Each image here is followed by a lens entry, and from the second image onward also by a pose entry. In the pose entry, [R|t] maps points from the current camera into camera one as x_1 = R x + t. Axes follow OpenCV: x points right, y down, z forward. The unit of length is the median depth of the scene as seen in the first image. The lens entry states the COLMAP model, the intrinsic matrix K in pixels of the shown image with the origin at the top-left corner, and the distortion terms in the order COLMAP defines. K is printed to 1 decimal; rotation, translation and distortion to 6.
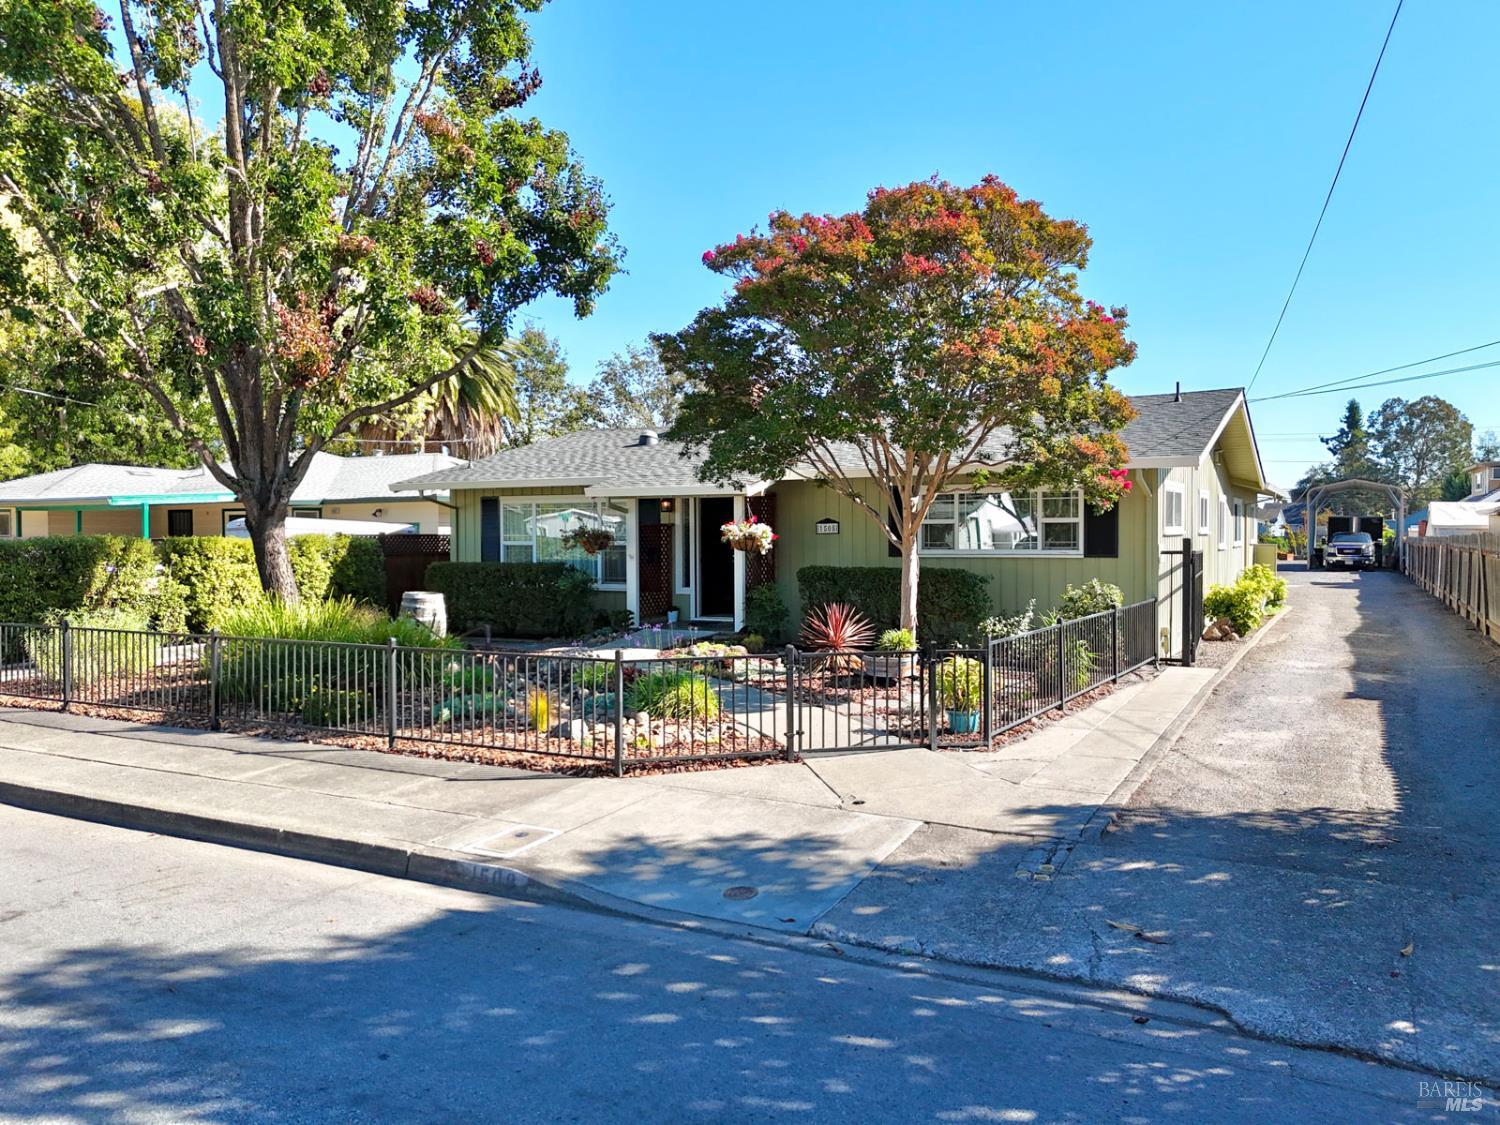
lens RADIAL K [[1101.6, 0, 750.0], [0, 1101.6, 562.5], [0, 0, 1]] dist [0.086113, -0.110937]
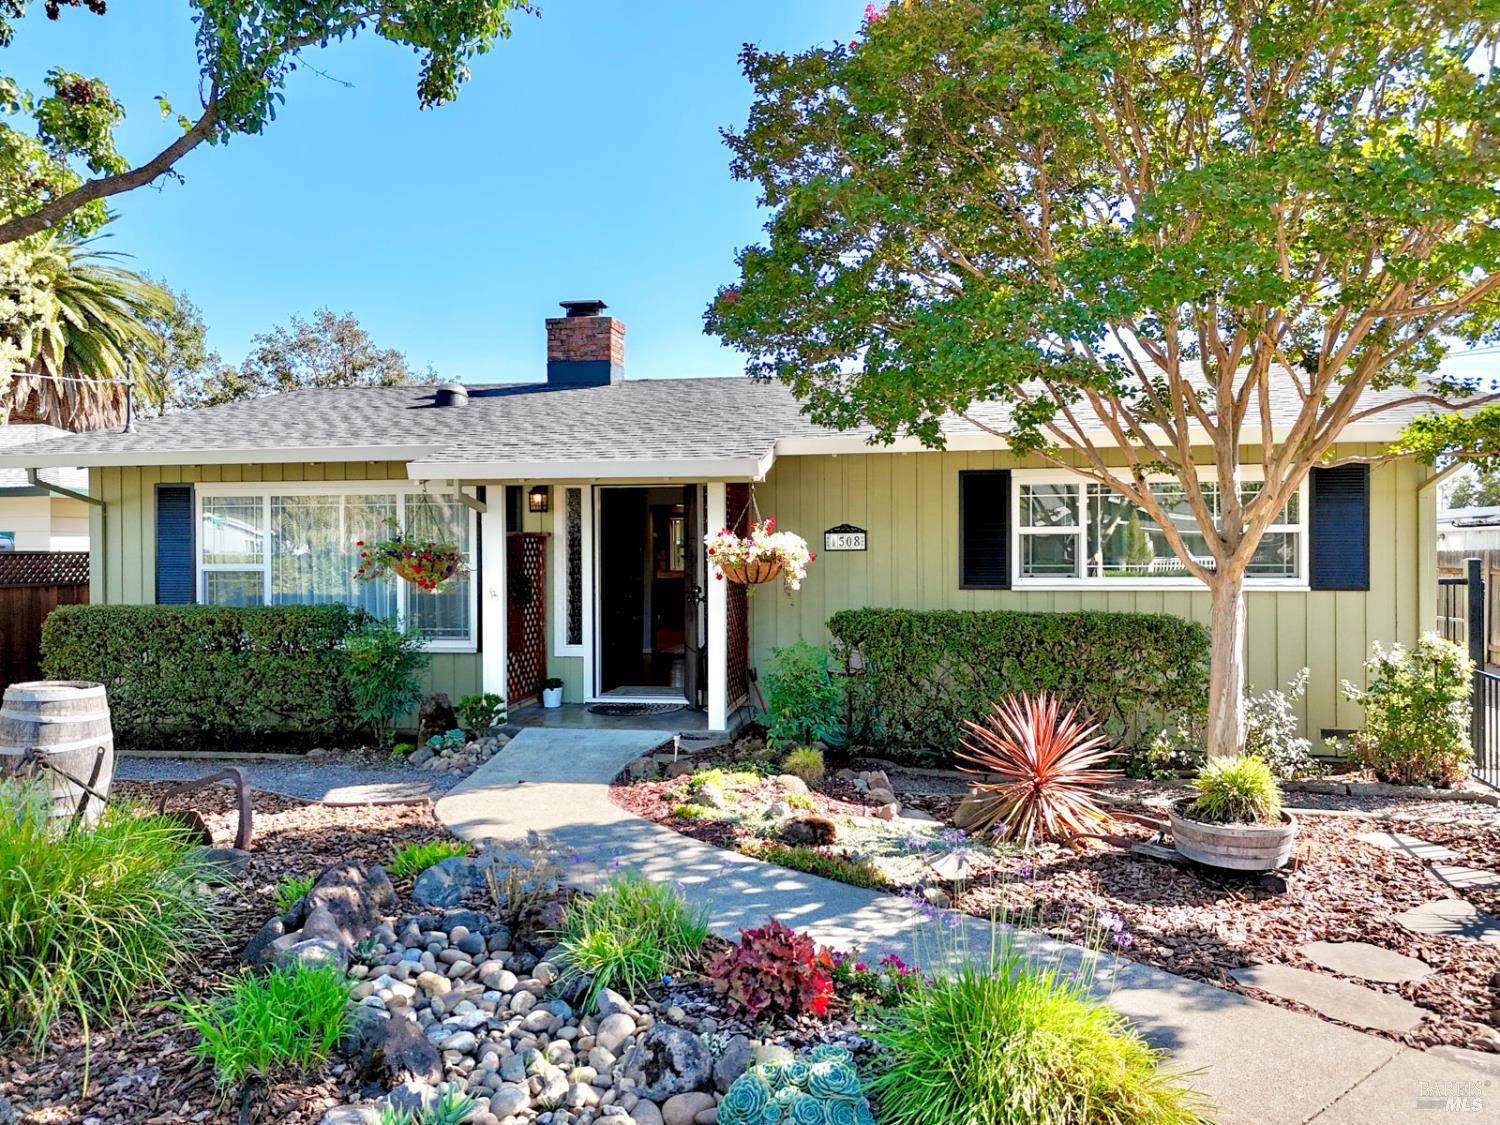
lens RADIAL K [[1106.4, 0, 750.0], [0, 1106.4, 562.5], [0, 0, 1]] dist [0.065824, -0.065314]
pose [[0.953570, -0.003190, 0.301153, -0.132892], [0.007371, 0.999892, -0.012749, -0.010999], [-0.301080, 0.014377, 0.953490, 0.393847]]
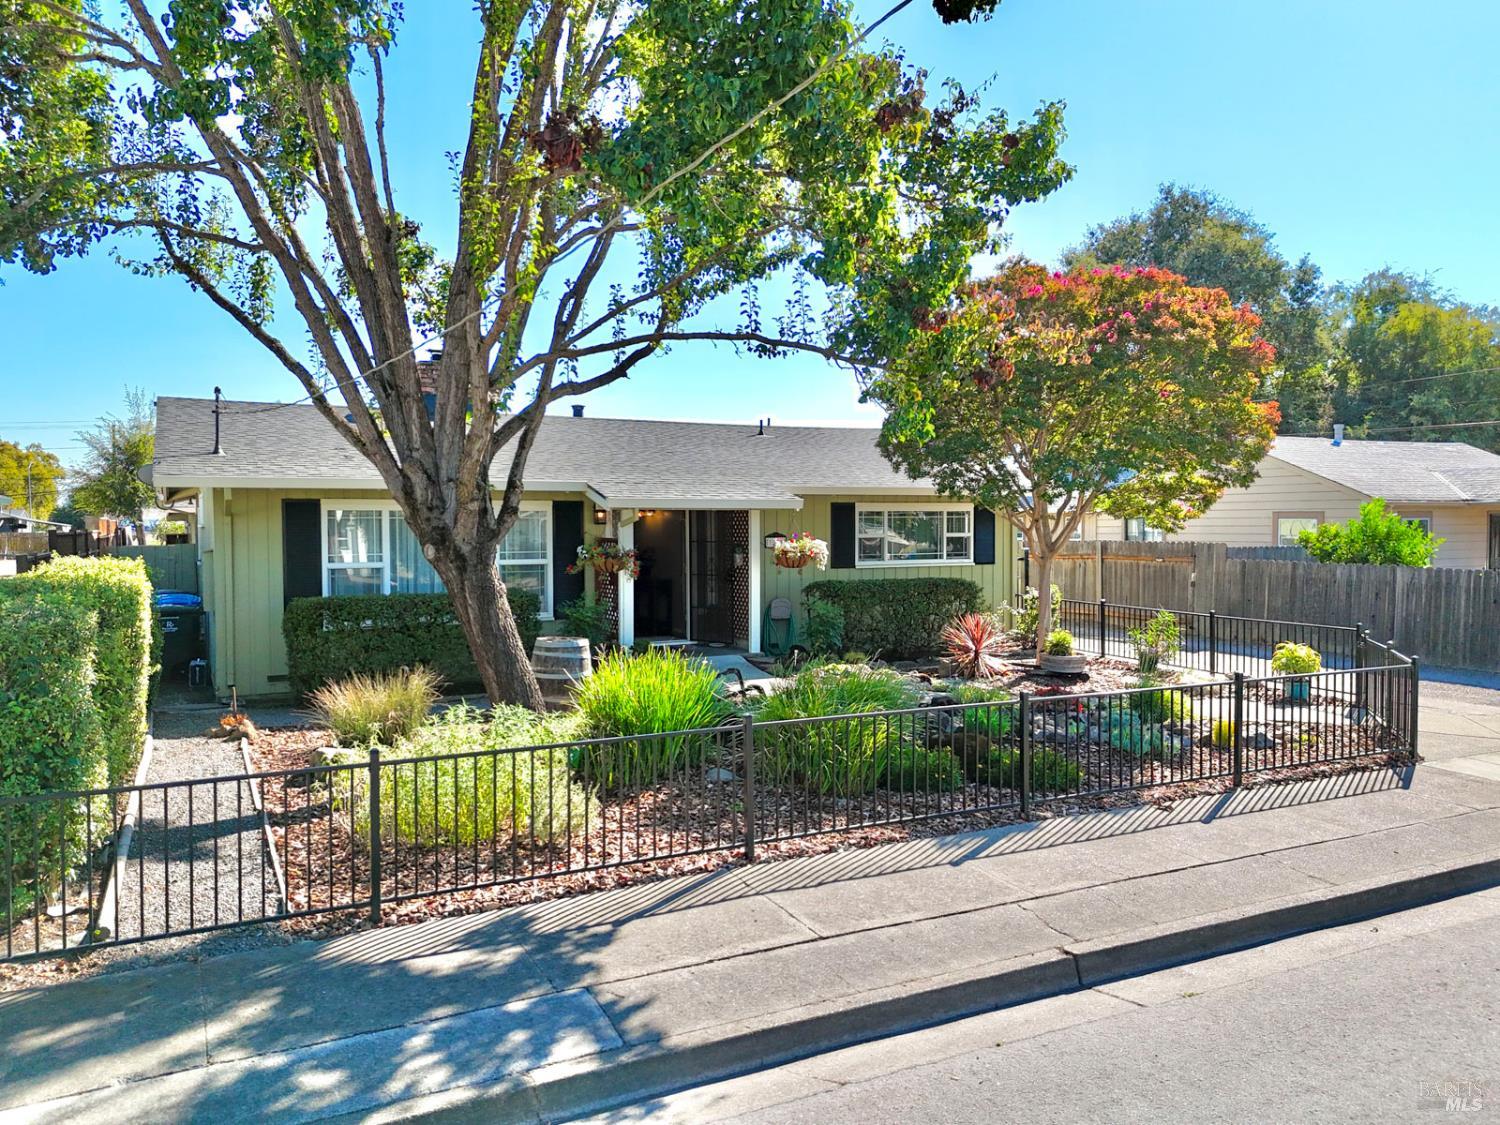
lens RADIAL K [[1101.6, 0, 750.0], [0, 1101.6, 562.5], [0, 0, 1]] dist [0.086113, -0.110937]
pose [[0.583746, -0.029530, 0.811399, -0.659382], [0.019596, 0.999560, 0.022280, -0.030496], [-0.811700, 0.002895, 0.584068, 0.368053]]
